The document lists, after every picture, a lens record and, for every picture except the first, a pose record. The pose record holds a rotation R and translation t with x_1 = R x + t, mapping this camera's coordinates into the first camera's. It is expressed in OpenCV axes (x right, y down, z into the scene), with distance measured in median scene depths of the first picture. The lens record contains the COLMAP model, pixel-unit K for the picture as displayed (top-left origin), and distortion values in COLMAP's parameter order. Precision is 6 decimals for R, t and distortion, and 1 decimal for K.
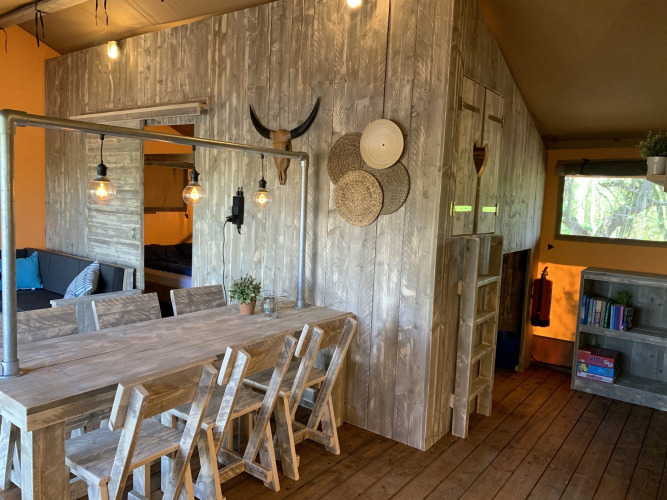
lens RADIAL K [[514.2, 0, 333.3], [0, 514.2, 250.7], [0, 0, 1]] dist [0.002481, -0.000176]
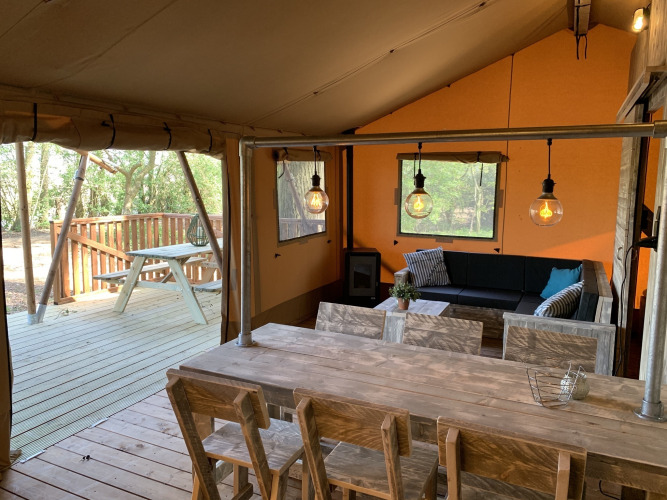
lens RADIAL K [[476.5, 0, 333.8], [0, 476.5, 244.8], [0, 0, 1]] dist [0.009665, -0.001645]
pose [[0.197720, 0.072834, -0.977549, 0.425148], [-0.109670, 0.992619, 0.051775, -0.068619], [0.974104, 0.096971, 0.204248, 0.711521]]
